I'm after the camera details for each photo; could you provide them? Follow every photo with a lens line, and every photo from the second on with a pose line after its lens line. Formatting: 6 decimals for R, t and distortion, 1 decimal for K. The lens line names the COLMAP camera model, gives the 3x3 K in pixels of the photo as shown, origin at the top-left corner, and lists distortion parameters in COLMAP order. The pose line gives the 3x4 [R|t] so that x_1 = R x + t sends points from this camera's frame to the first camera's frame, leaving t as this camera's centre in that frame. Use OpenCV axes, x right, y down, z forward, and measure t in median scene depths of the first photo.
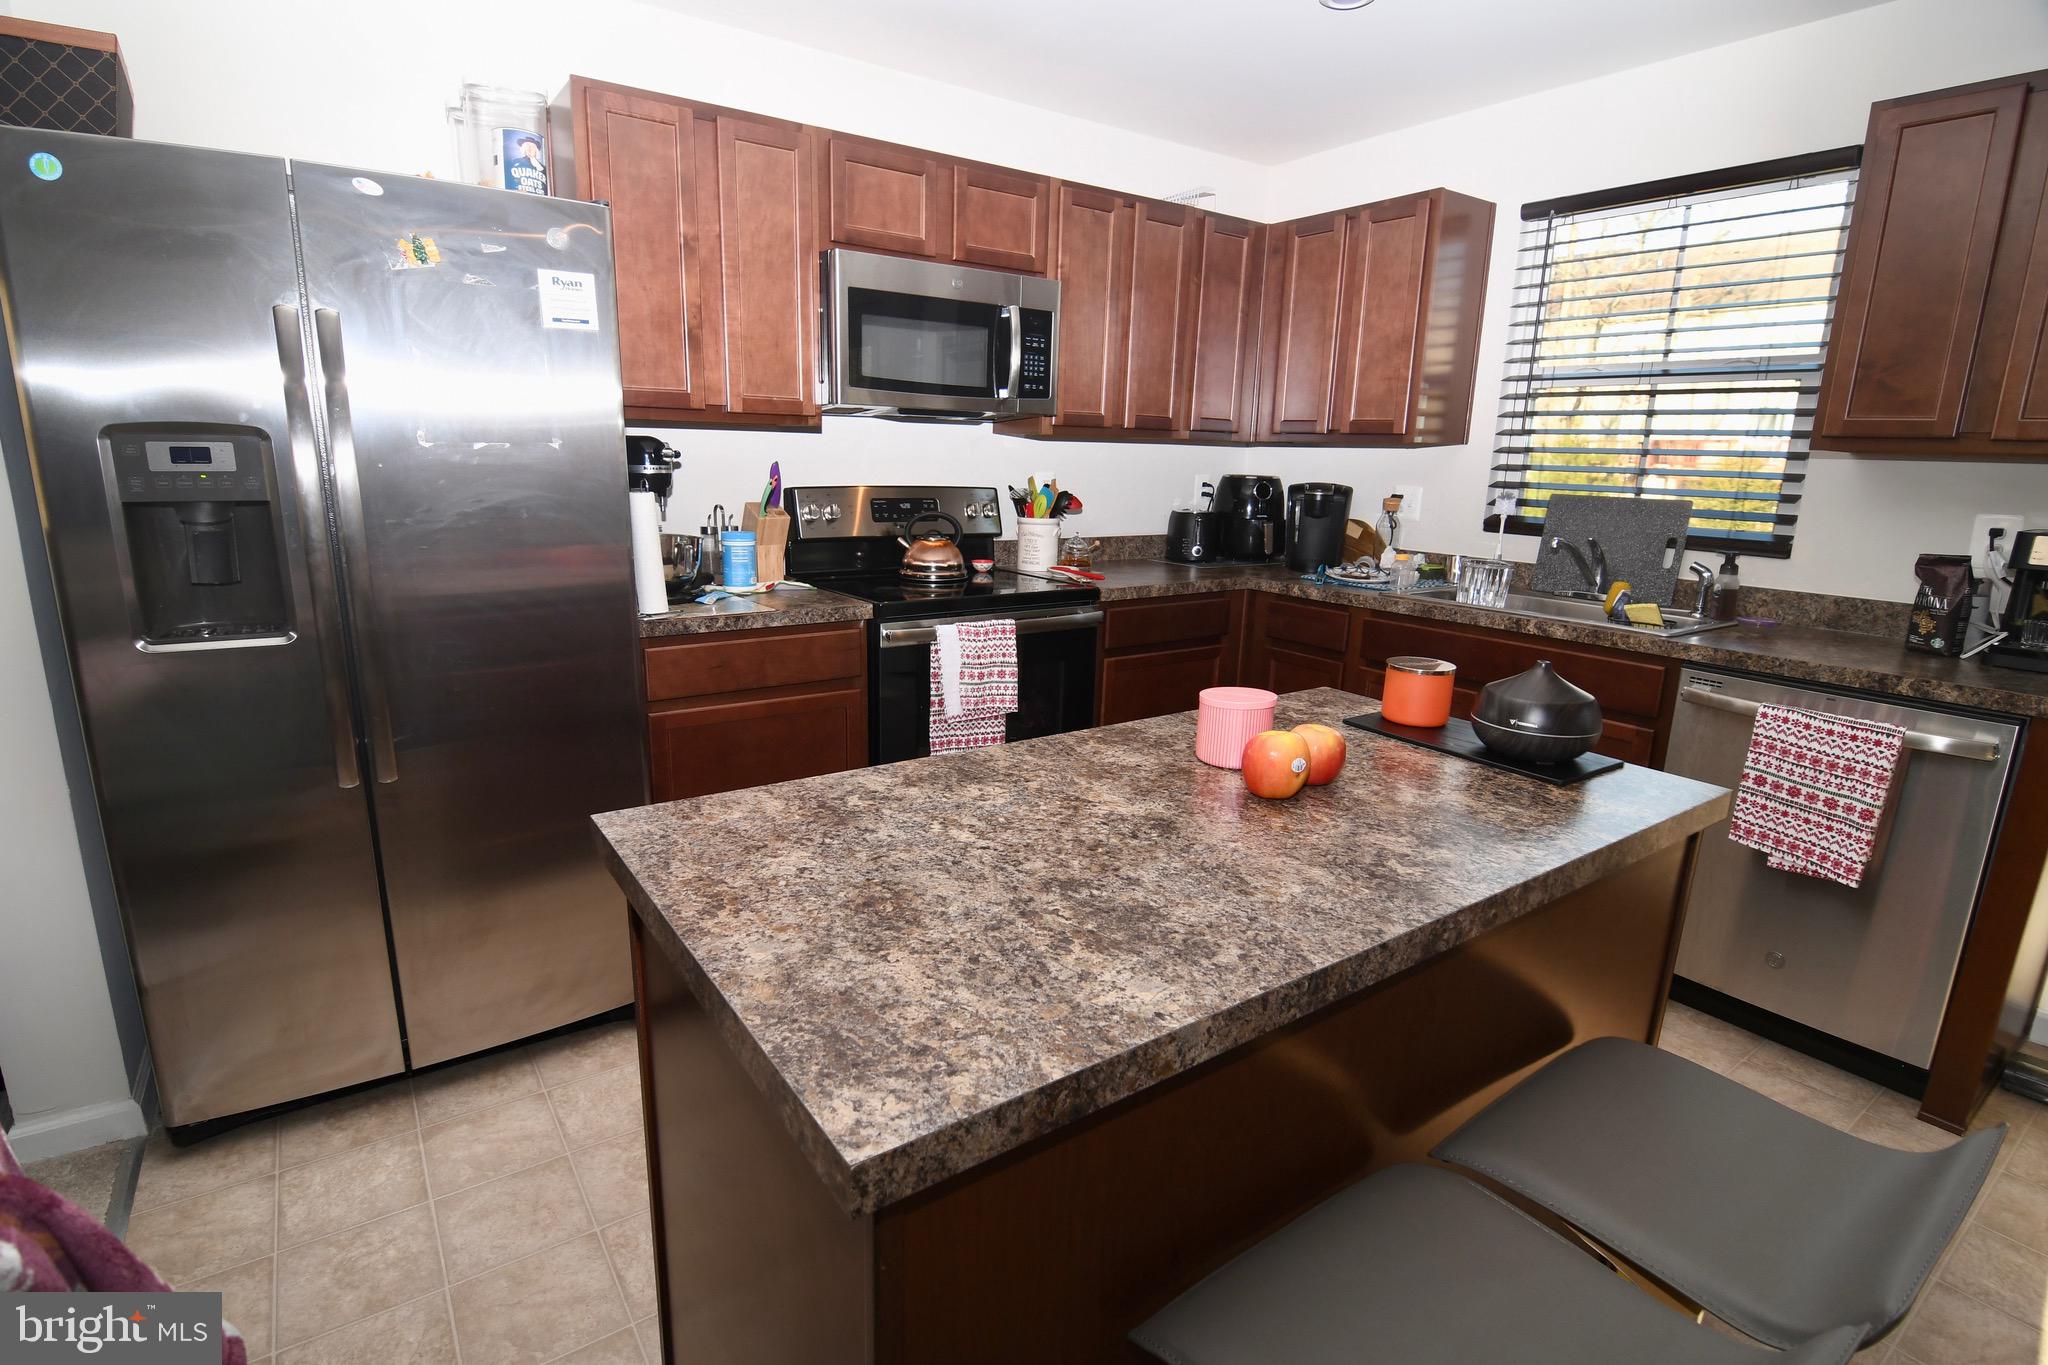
lens RADIAL K [[998.7, 0, 1033.5], [0, 998.7, 676.1], [0, 0, 1]] dist [-0.005265, -0.000242]
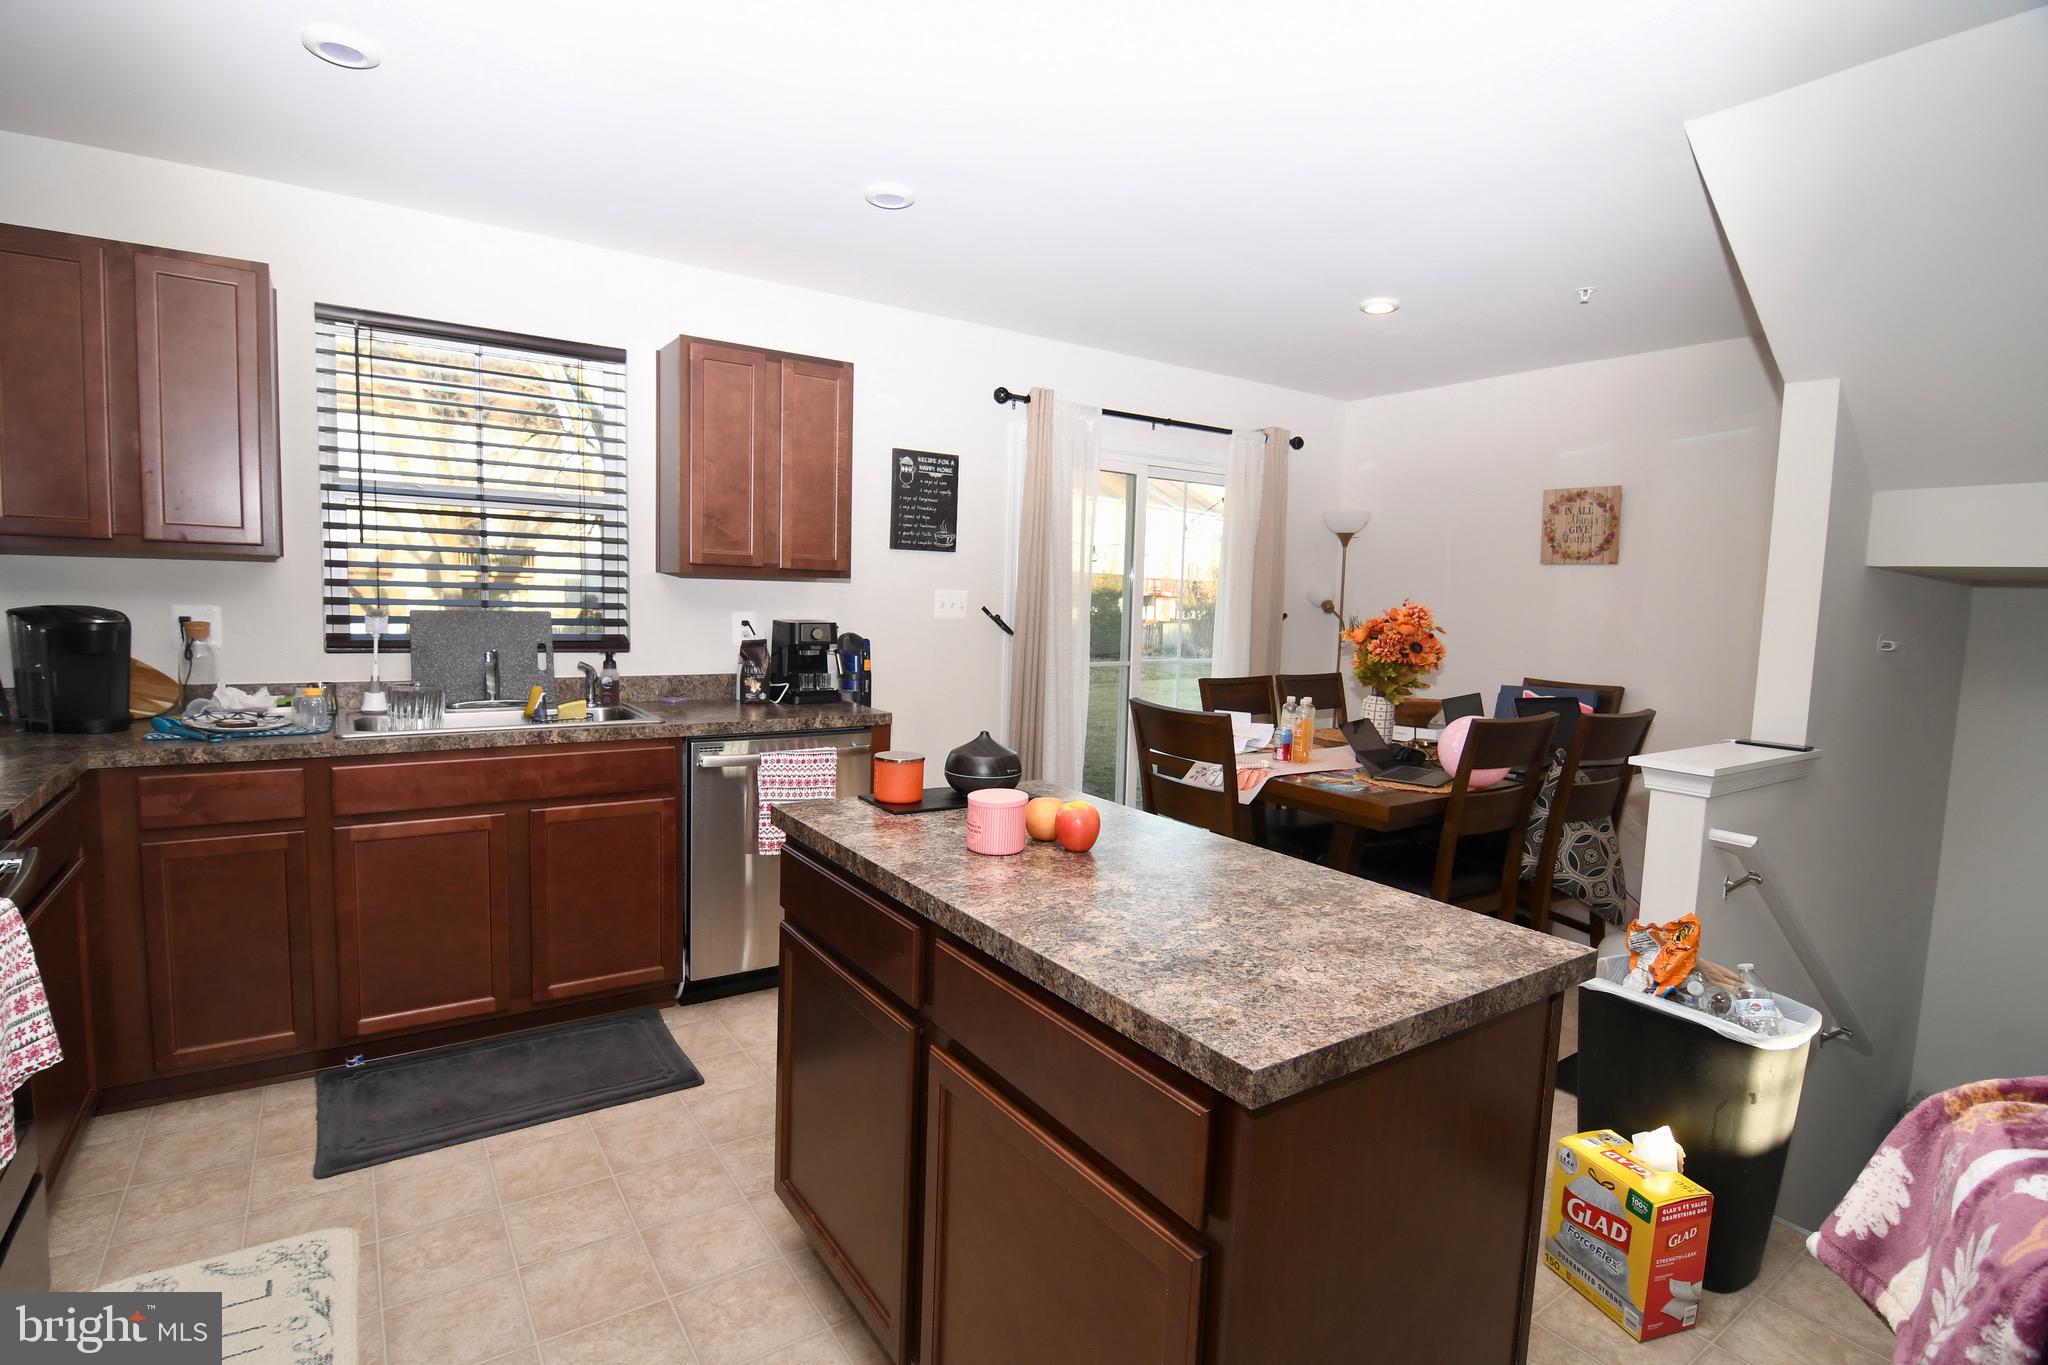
lens RADIAL K [[988.5, 0, 1017.1], [0, 988.5, 681.2], [0, 0, 1]] dist [-0.023427, -0.000166]
pose [[0.024402, -0.116317, 0.992912, -1.252023], [0.187335, 0.976146, 0.109749, -0.313569], [-0.981993, 0.183329, 0.045611, 1.114564]]
